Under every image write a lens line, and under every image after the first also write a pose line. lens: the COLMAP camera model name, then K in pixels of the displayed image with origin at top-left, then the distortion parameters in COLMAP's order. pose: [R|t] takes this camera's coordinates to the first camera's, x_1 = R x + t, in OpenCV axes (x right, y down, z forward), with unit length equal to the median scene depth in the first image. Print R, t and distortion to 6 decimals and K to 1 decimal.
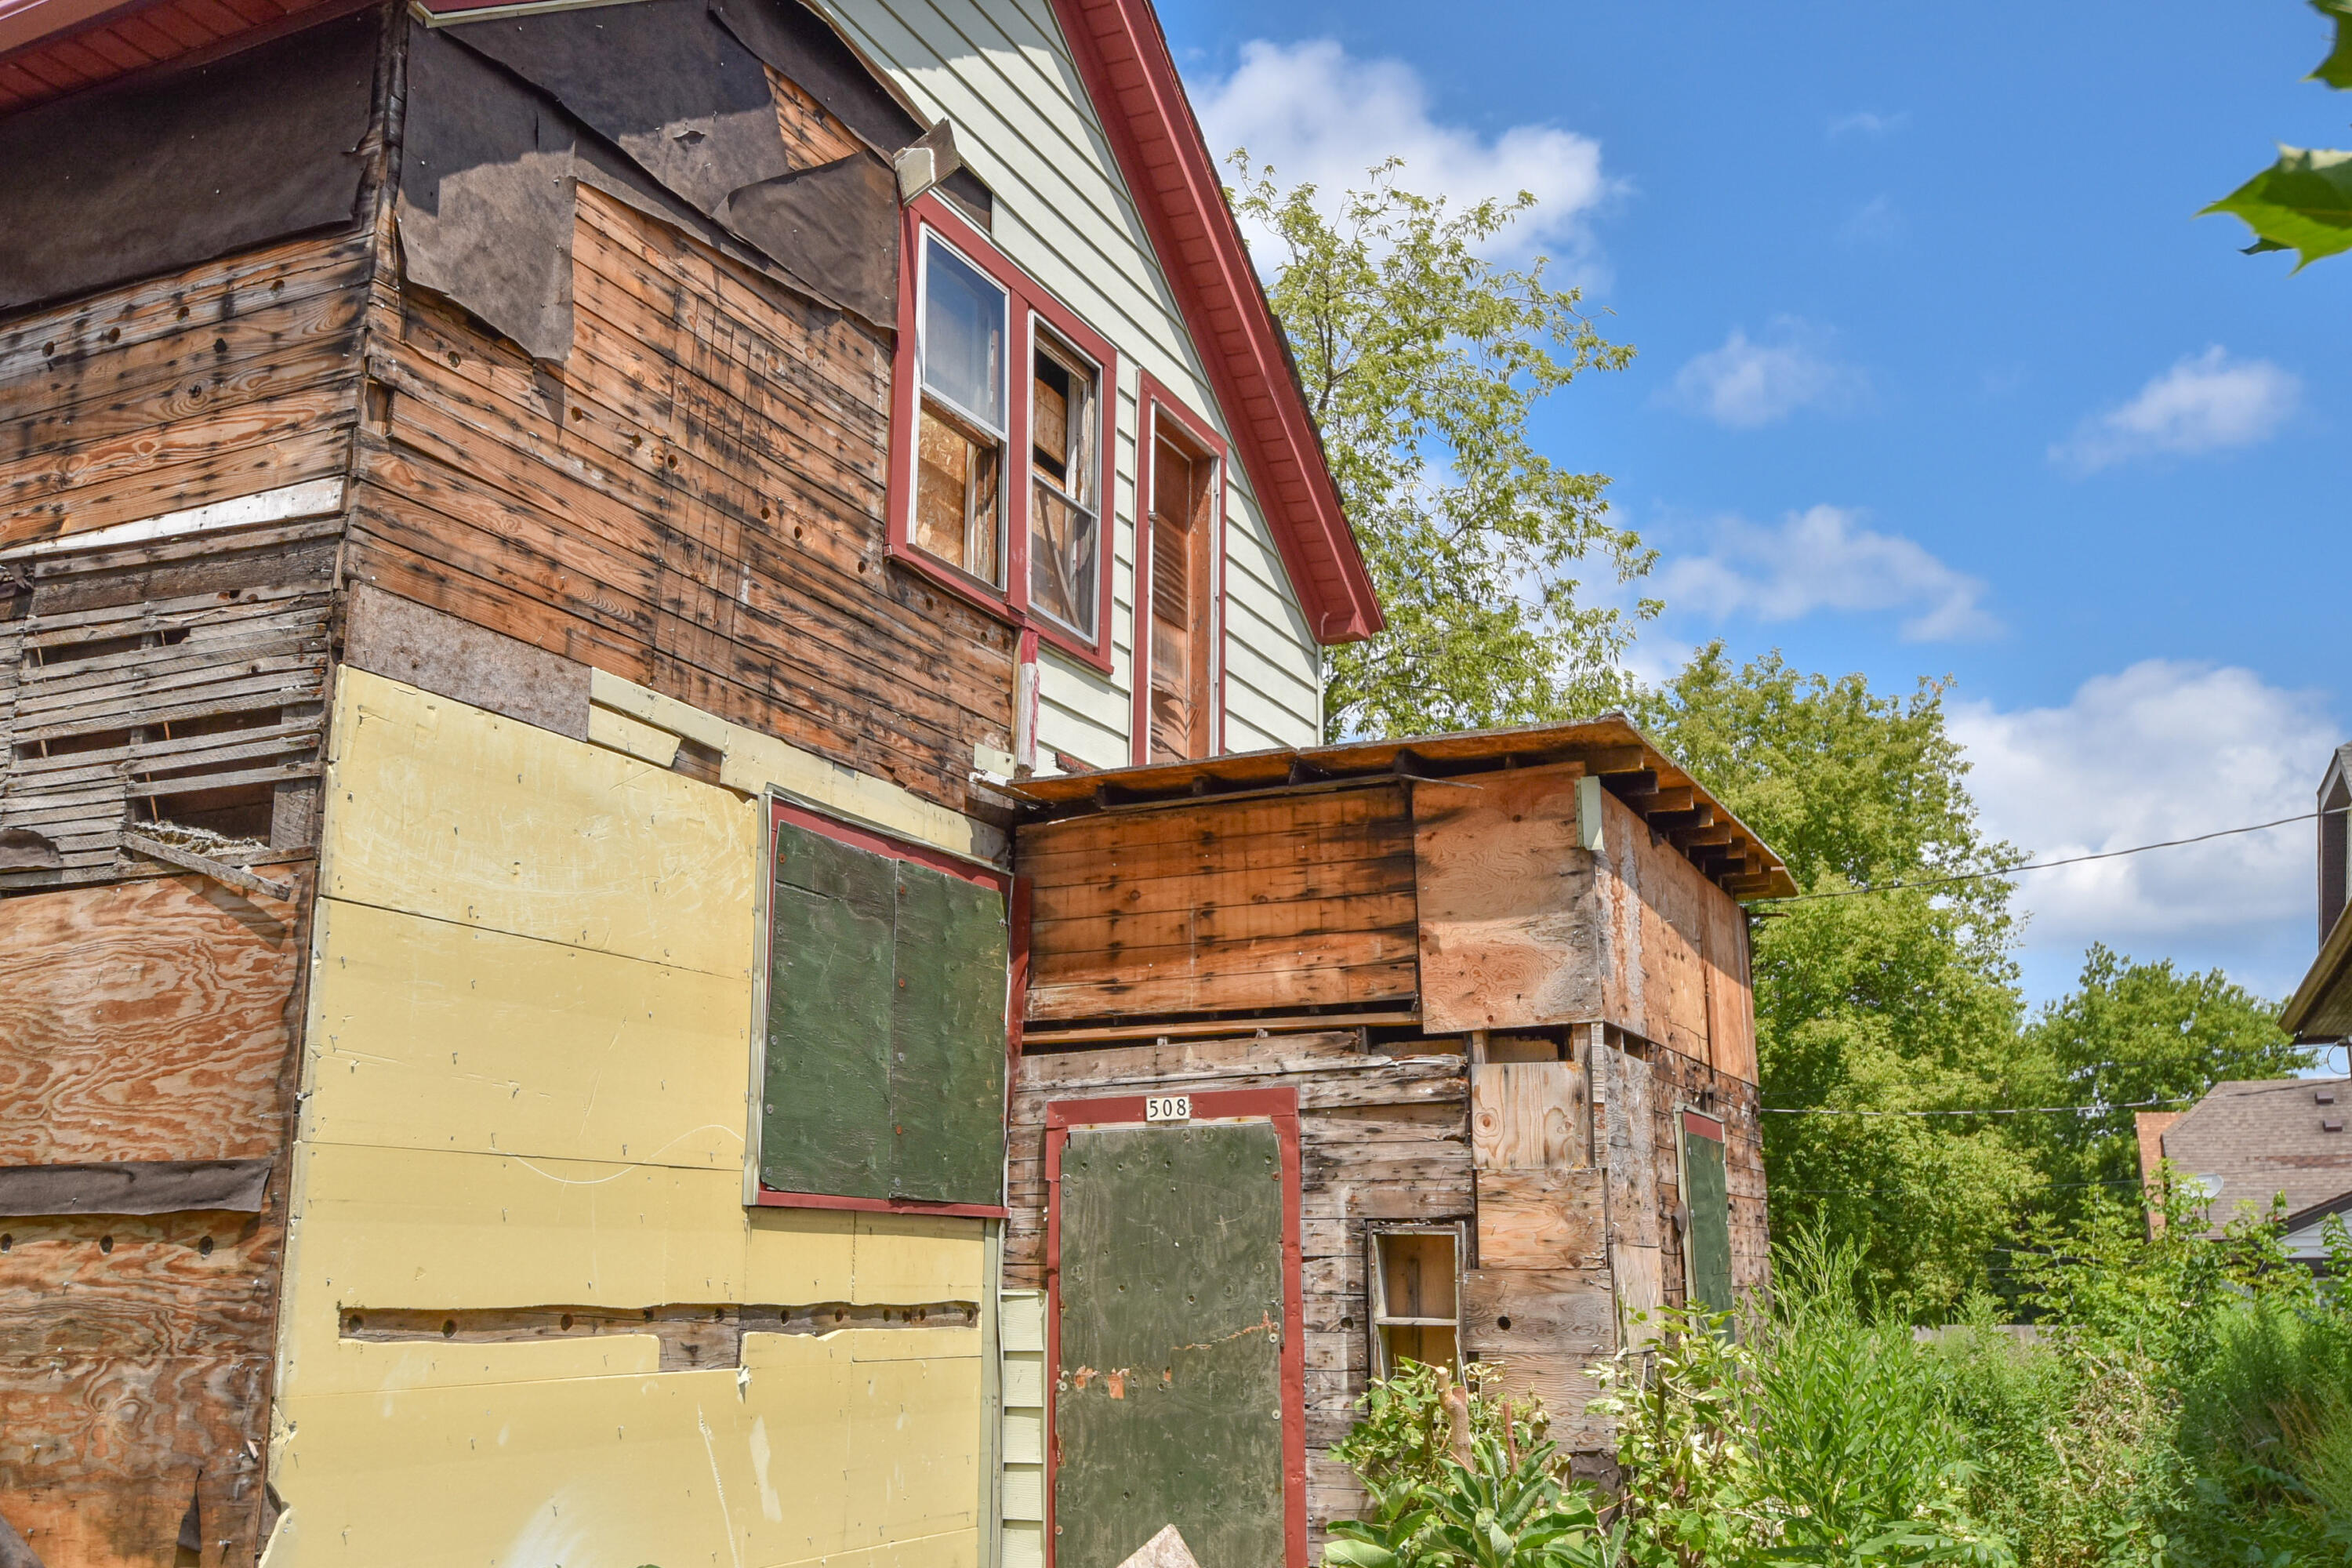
lens RADIAL K [[2162.6, 0, 1166.0], [0, 2162.6, 777.2], [0, 0, 1]] dist [-0.004566, 0.000000]
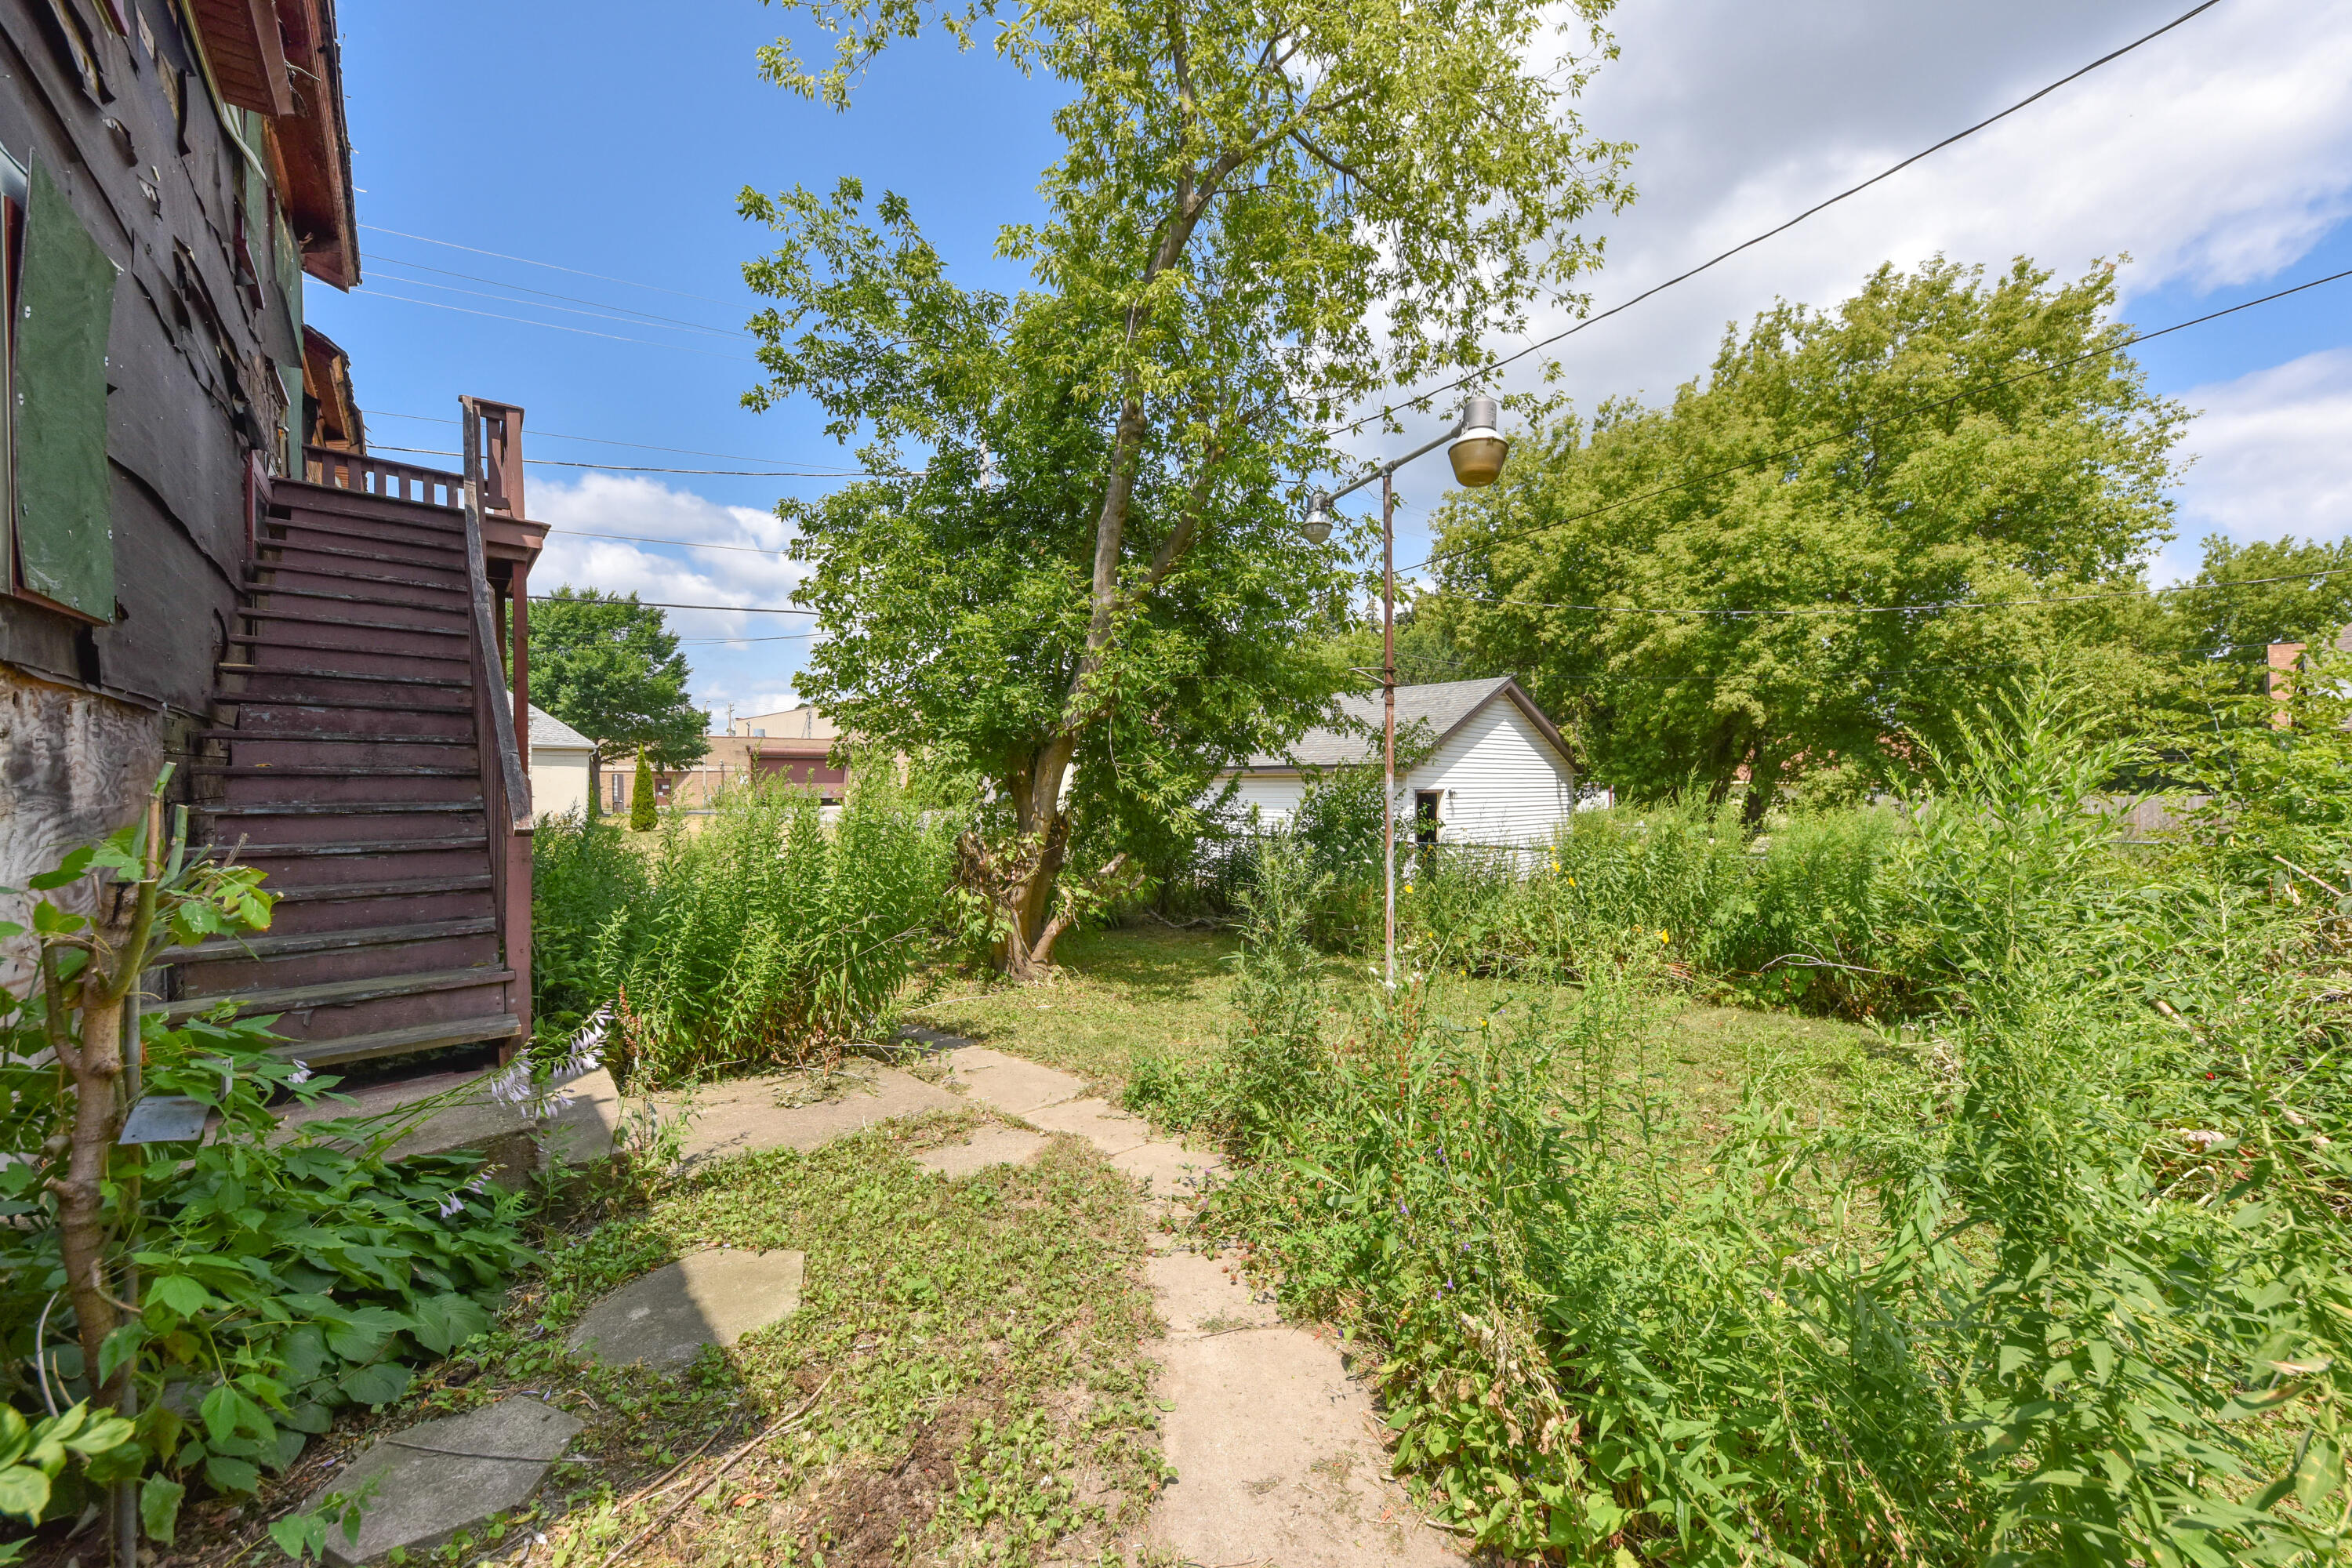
lens RADIAL K [[963.6, 0, 1181.9], [0, 963.6, 809.0], [0, 0, 1]] dist [-0.000053, -0.000417]
pose [[0.915008, -0.005168, -0.403403, 0.516303], [0.108550, 0.966197, 0.233837, 0.318853], [0.388559, -0.257752, 0.884639, 1.316099]]
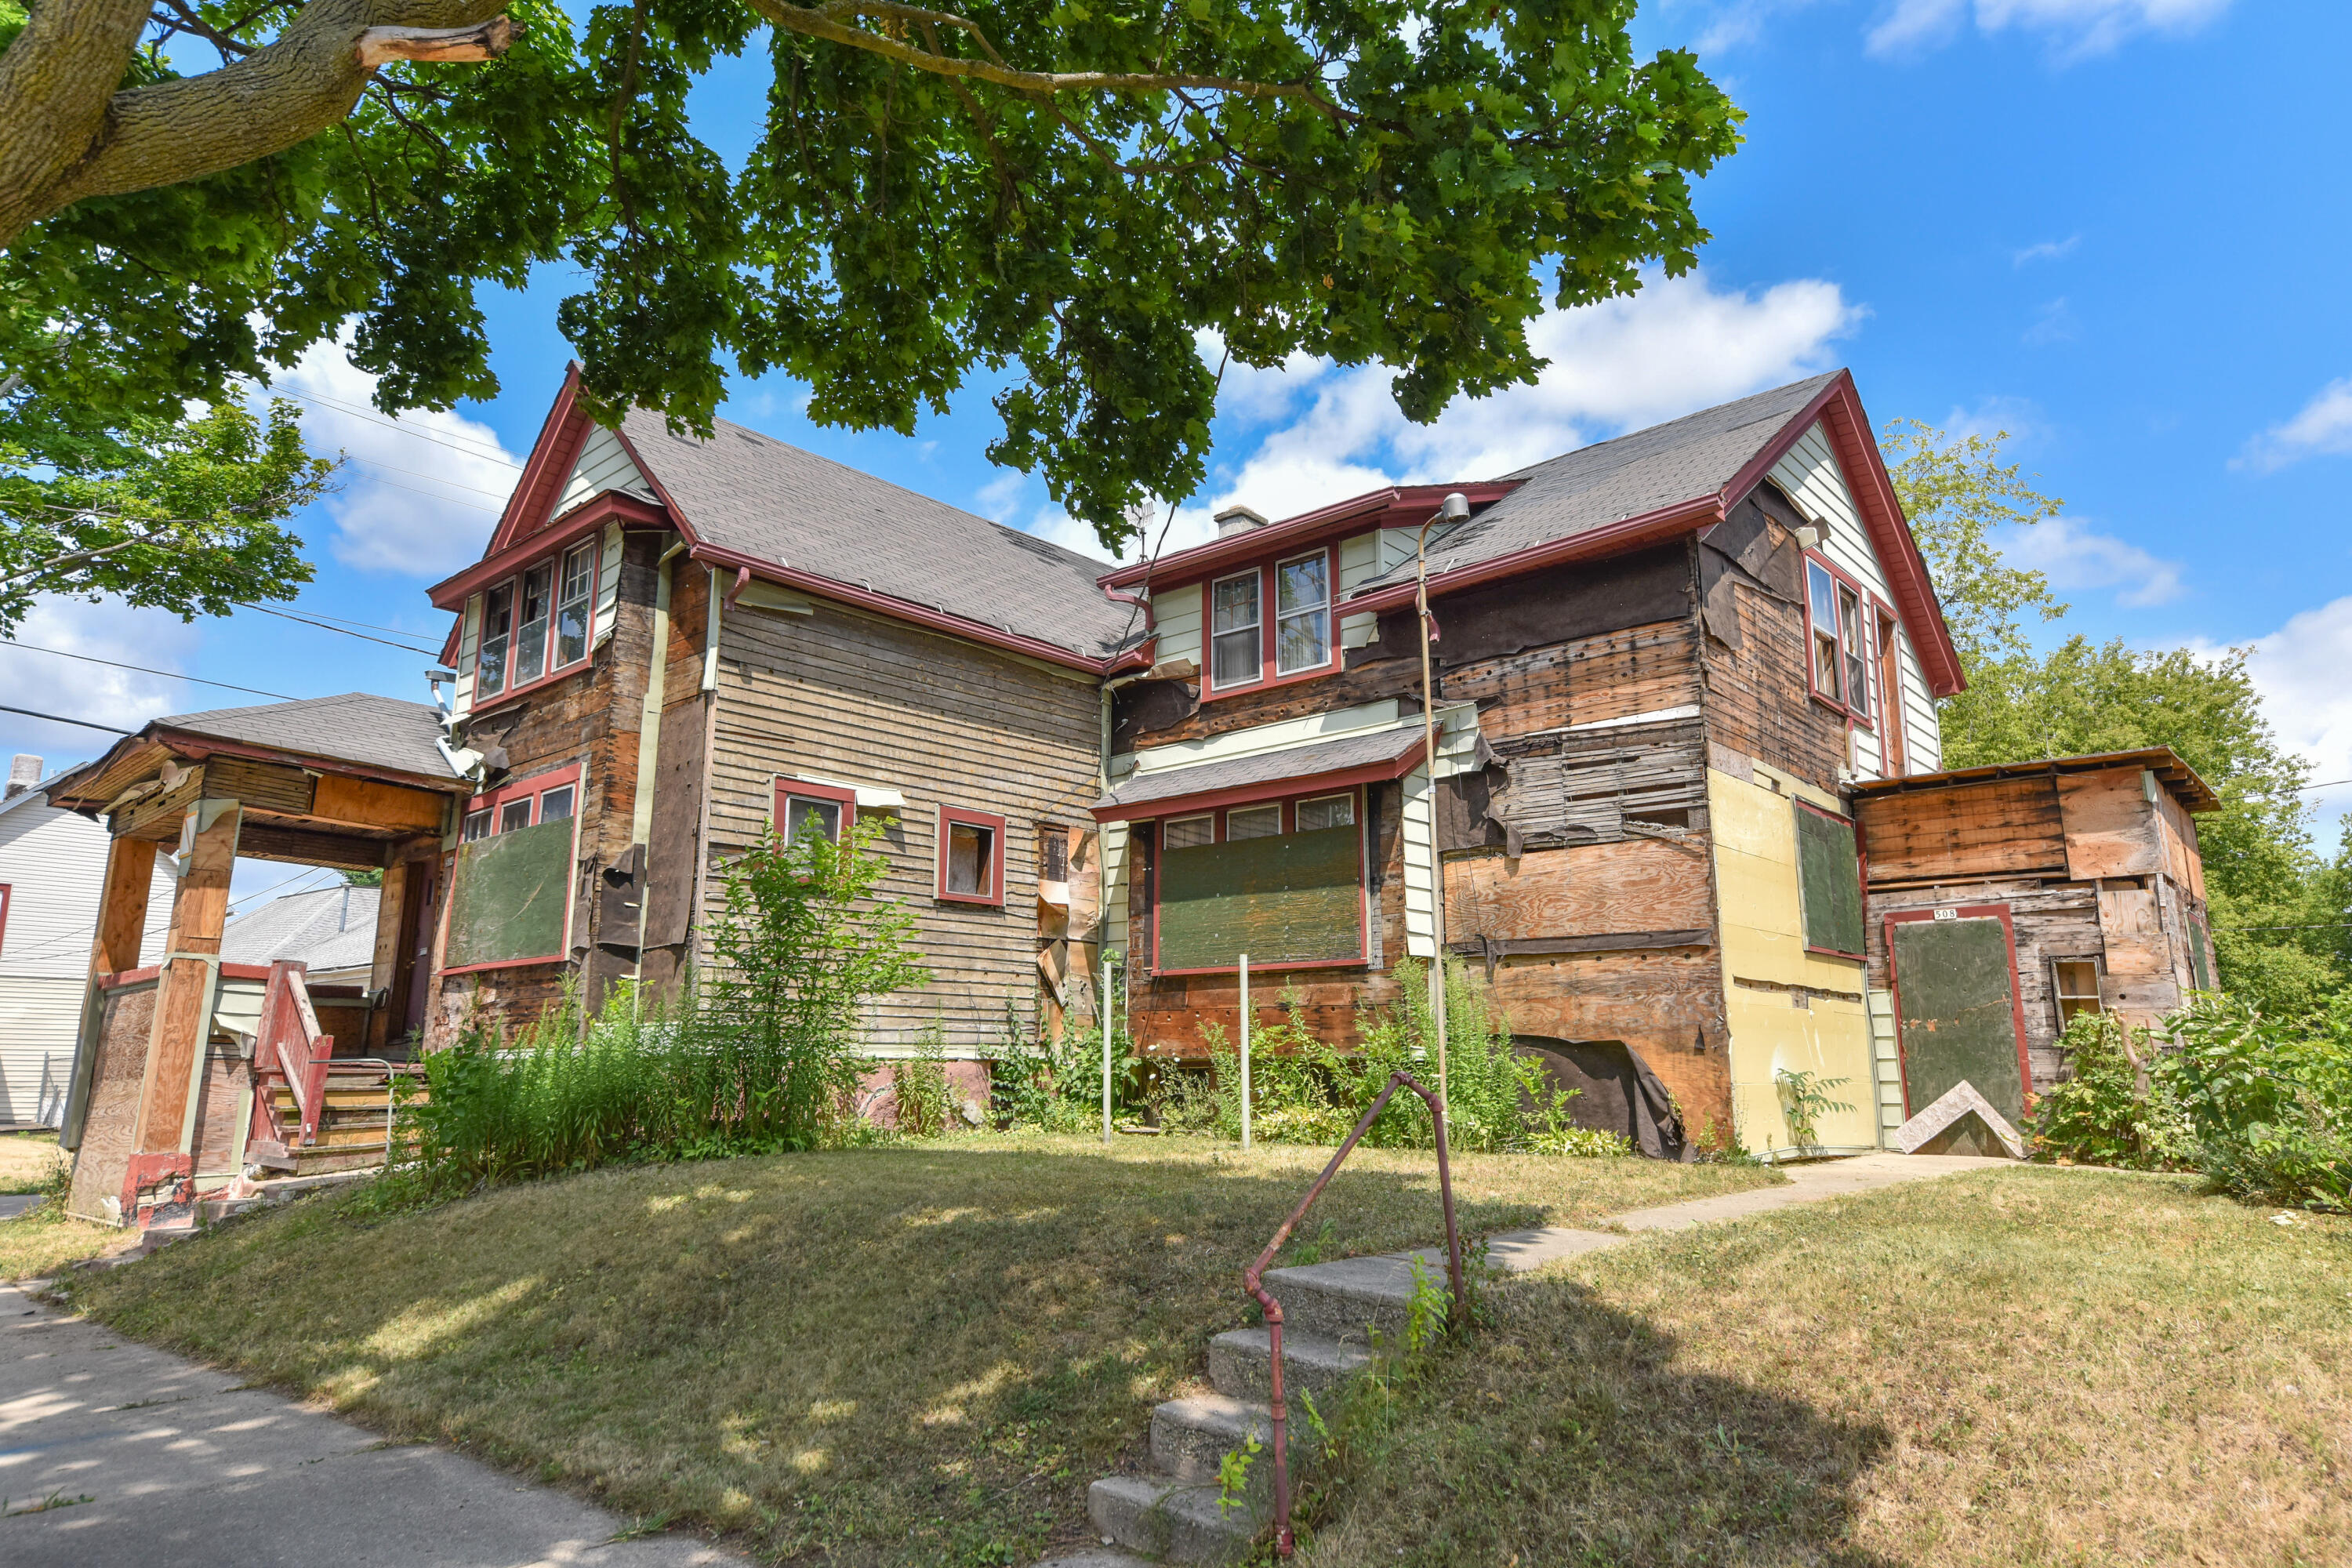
lens RADIAL K [[1397.5, 0, 1176.8], [0, 1397.5, 786.5], [0, 0, 1]] dist [0.018206, 0.003726]
pose [[0.957844, -0.051224, -0.282685, -0.392555], [0.060480, 0.997878, 0.024109, -0.085529], [0.280850, -0.040190, 0.958910, -0.796773]]
